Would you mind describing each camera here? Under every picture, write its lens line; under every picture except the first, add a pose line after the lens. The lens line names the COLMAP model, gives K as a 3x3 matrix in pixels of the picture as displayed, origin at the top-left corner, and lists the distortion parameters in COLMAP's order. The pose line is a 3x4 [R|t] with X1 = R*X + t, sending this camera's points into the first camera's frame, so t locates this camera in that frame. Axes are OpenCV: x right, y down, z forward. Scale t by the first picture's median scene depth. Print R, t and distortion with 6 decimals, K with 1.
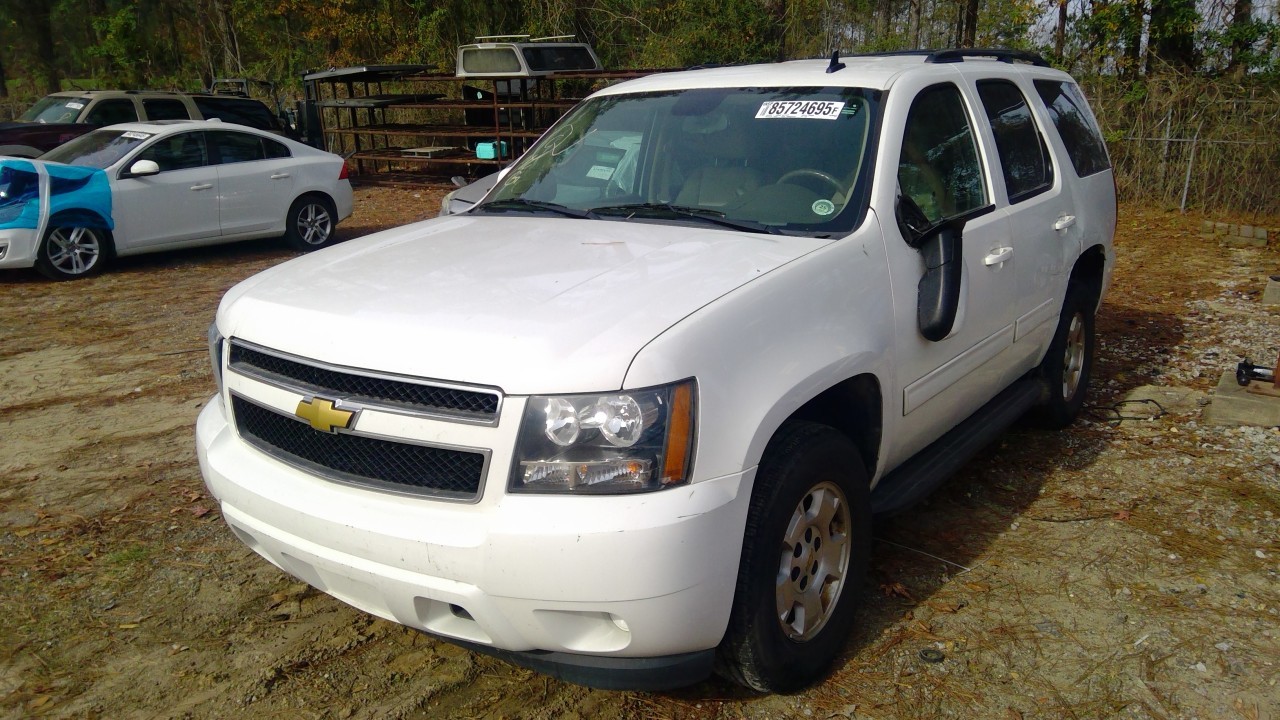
lens RADIAL K [[1011.4, 0, 641.3], [0, 1011.4, 362.1], [0, 0, 1]] dist [0.131899, -0.210612]
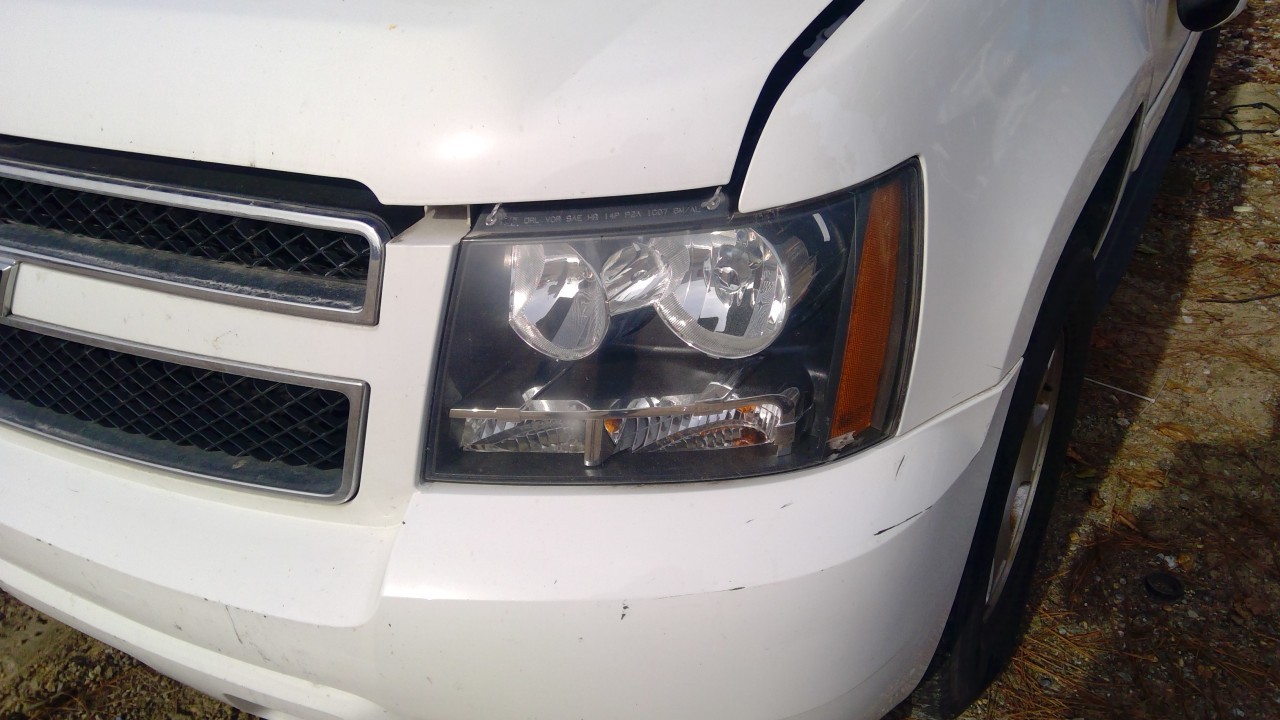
lens RADIAL K [[1011.4, 0, 641.3], [0, 1011.4, 362.1], [0, 0, 1]] dist [0.131899, -0.210612]
pose [[0.995125, -0.057050, 0.080445, -0.044687], [0.032277, 0.959178, 0.280954, -0.012038], [-0.093189, -0.276988, 0.956344, 0.366287]]
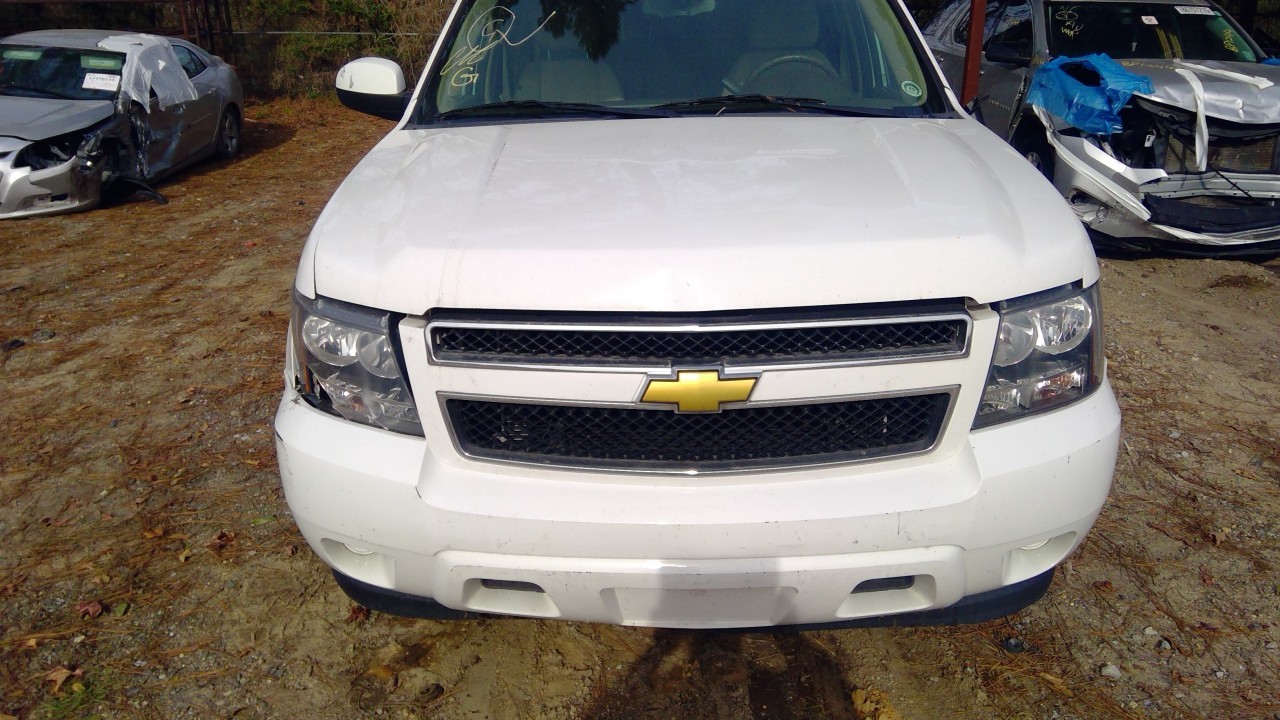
lens RADIAL K [[1011.4, 0, 641.3], [0, 1011.4, 362.1], [0, 0, 1]] dist [0.131899, -0.210612]
pose [[0.813817, -0.187776, 0.549948, -0.473036], [0.140145, 0.981841, 0.127855, -0.044831], [-0.563970, -0.026978, 0.825355, 0.256138]]
